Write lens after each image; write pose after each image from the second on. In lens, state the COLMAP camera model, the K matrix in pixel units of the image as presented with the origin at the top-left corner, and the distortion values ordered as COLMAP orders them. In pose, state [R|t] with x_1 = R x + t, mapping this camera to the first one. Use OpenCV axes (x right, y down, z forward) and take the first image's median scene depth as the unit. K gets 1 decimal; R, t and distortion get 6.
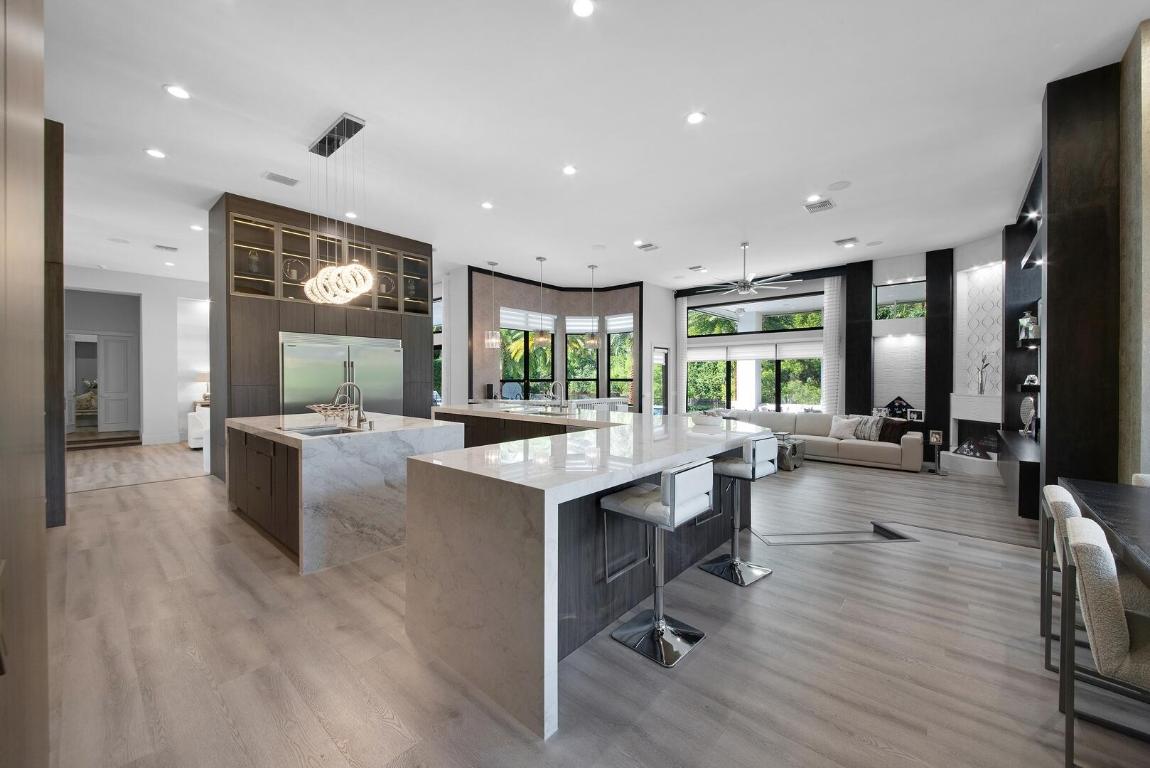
lens RADIAL K [[453.1, 0, 580.8], [0, 453.1, 385.9], [0, 0, 1]] dist [-0.002341, -0.000150]
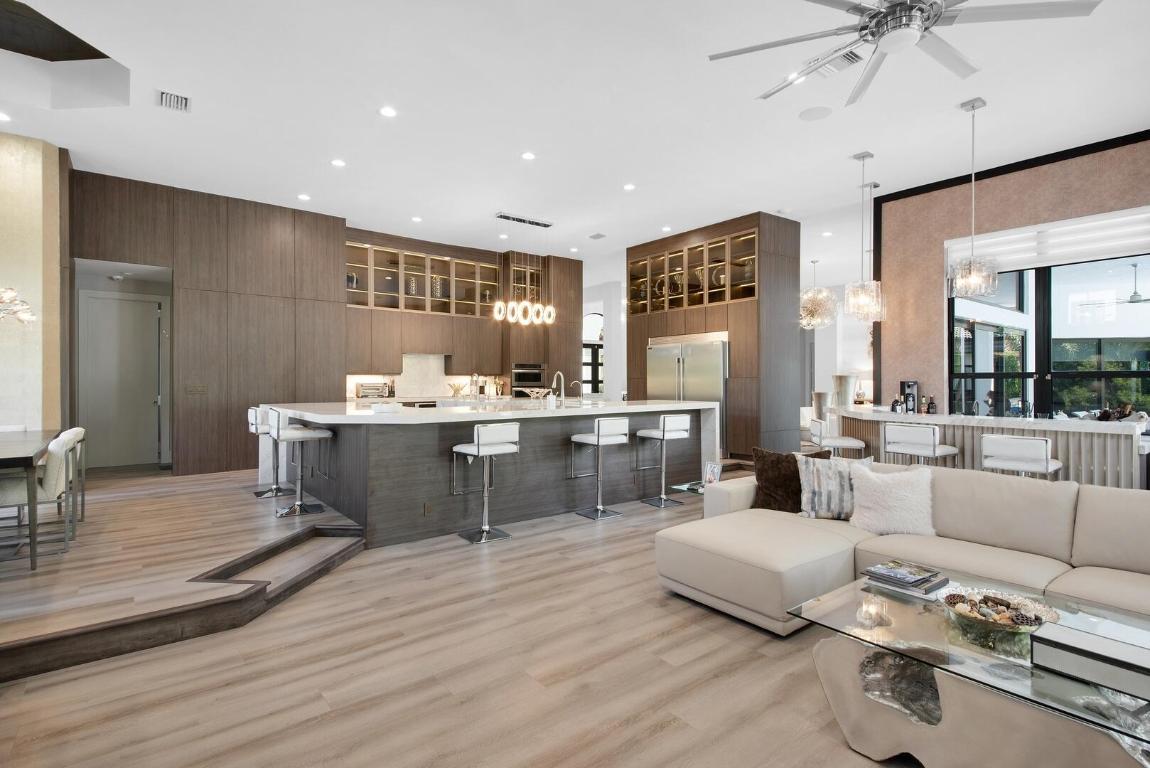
lens RADIAL K [[554.6, 0, 580.1], [0, 554.6, 383.6], [0, 0, 1]] dist [0.000926, -0.000373]
pose [[-0.174466, -0.011748, -0.984593, 0.725505], [-0.013414, 0.999864, -0.009553, 0.019406], [0.984572, 0.011541, -0.174600, 0.849202]]
